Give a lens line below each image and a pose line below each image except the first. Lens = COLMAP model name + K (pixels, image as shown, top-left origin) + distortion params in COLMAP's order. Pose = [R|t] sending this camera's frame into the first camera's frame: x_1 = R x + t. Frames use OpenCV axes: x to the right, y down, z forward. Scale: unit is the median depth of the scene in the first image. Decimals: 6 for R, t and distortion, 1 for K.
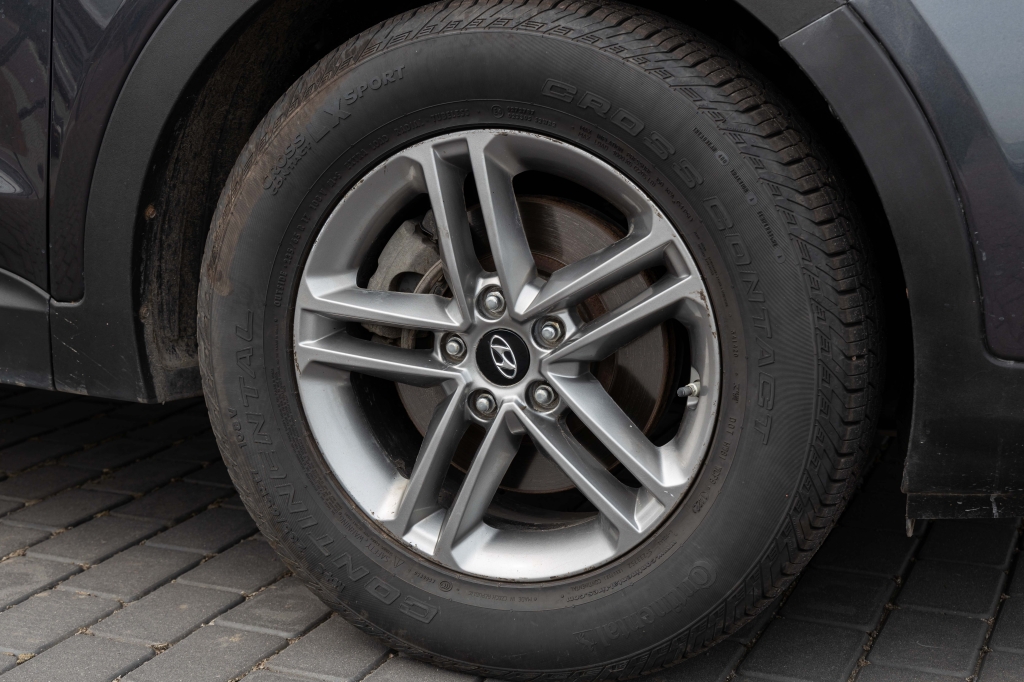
lens RADIAL K [[1463.6, 0, 512.0], [0, 1463.6, 342.4], [0, 0, 1]] dist [-0.010515, 0.000000]
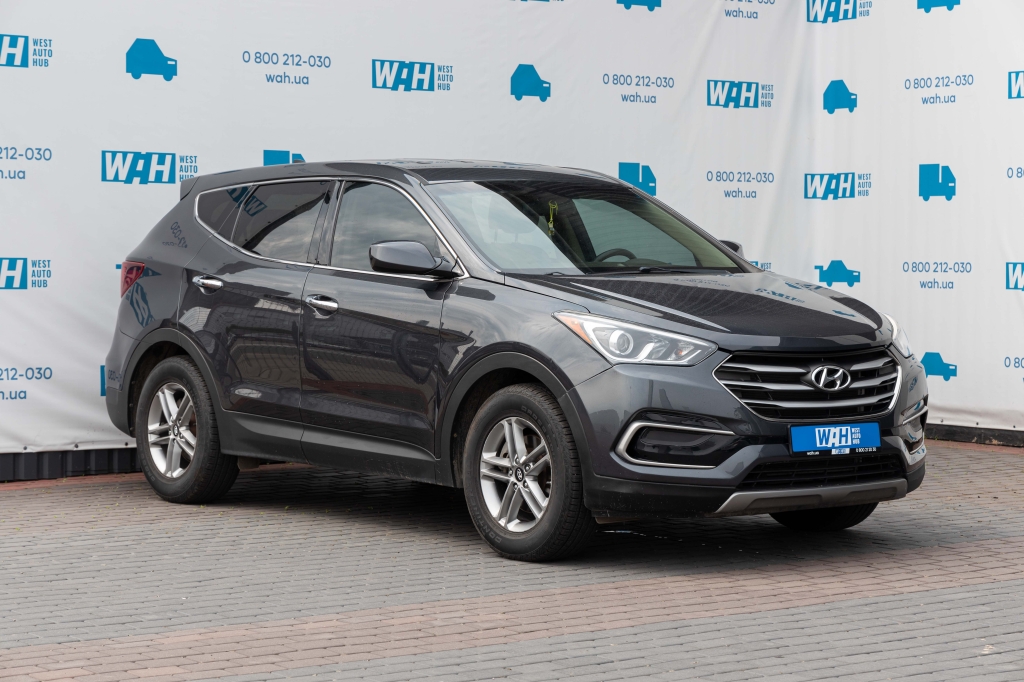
lens RADIAL K [[2515.1, 0, 512.5], [0, 2515.1, 336.6], [0, 0, 1]] dist [0.091599, 0.000000]
pose [[0.859754, 0.028887, -0.509890, 3.357753], [-0.116525, 0.983160, -0.140780, 0.589842], [0.497237, 0.180451, 0.848642, -4.742361]]
